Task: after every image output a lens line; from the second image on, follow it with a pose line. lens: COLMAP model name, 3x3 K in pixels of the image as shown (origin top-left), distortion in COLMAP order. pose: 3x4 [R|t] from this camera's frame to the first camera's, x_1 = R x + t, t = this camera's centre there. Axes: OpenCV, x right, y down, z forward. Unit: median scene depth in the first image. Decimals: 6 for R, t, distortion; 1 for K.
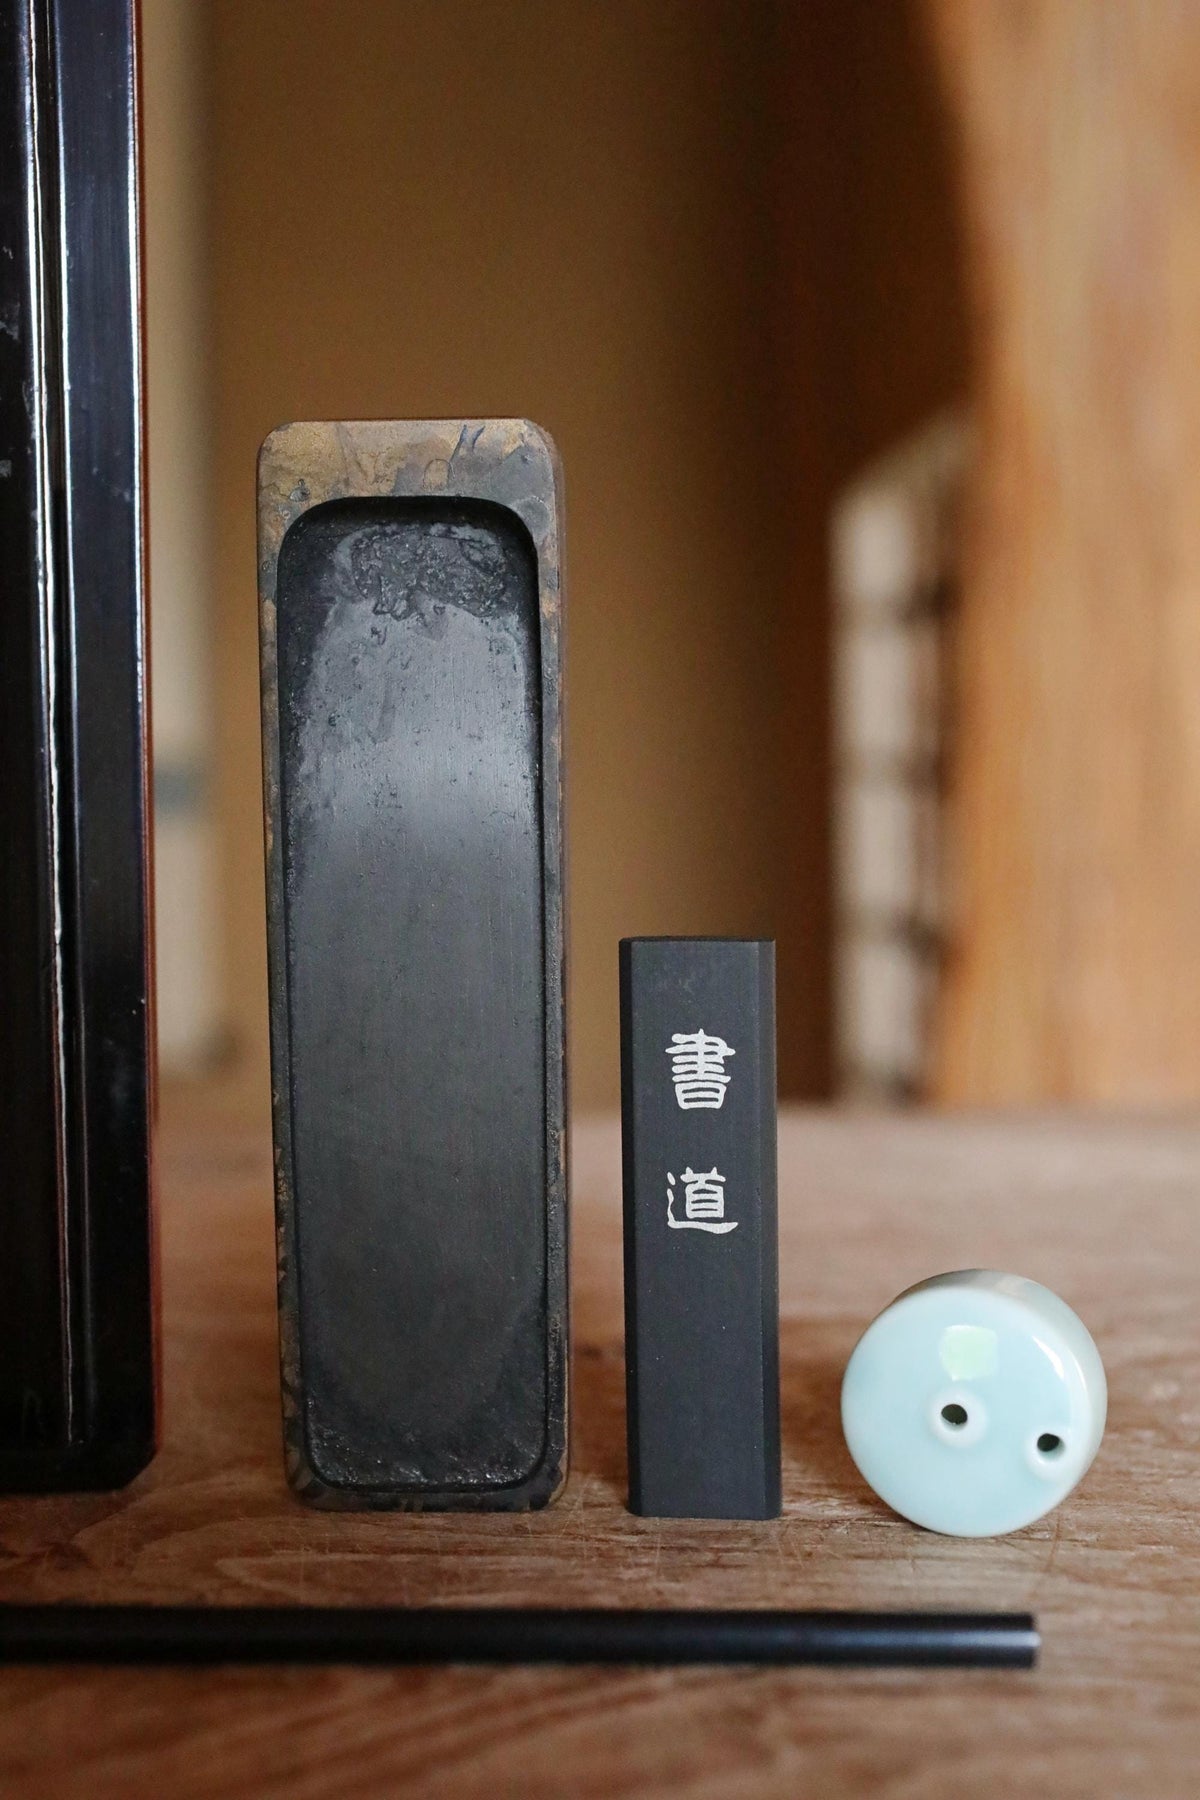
lens RADIAL K [[2918.2, 0, 596.6], [0, 2918.2, 856.4], [0, 0, 1]] dist [-0.019127, 0.141065]
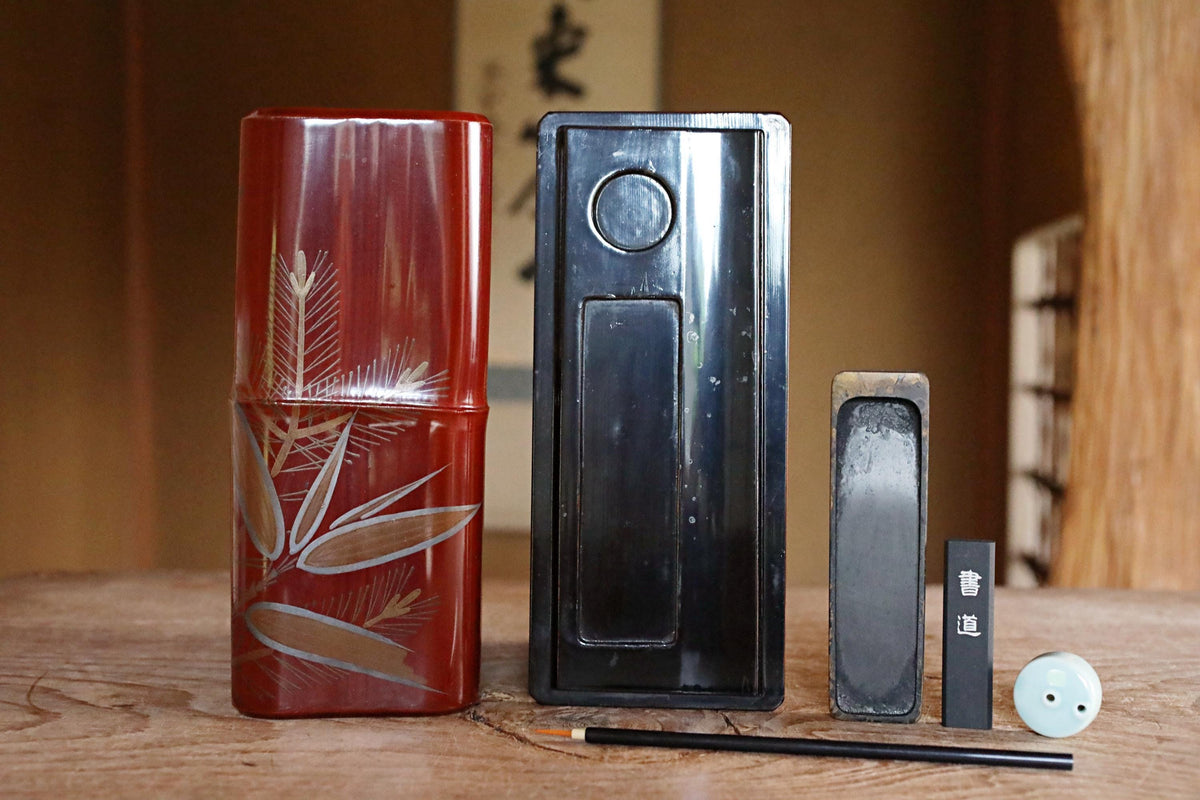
lens RADIAL K [[1985.1, 0, 596.8], [0, 1985.1, 370.3], [0, 0, 1]] dist [0.010843, 0.107432]
pose [[0.992937, 0.026878, -0.115559, -0.119282], [-0.027616, 0.999607, -0.004796, -0.130842], [0.115385, 0.007953, 0.993289, -1.137902]]
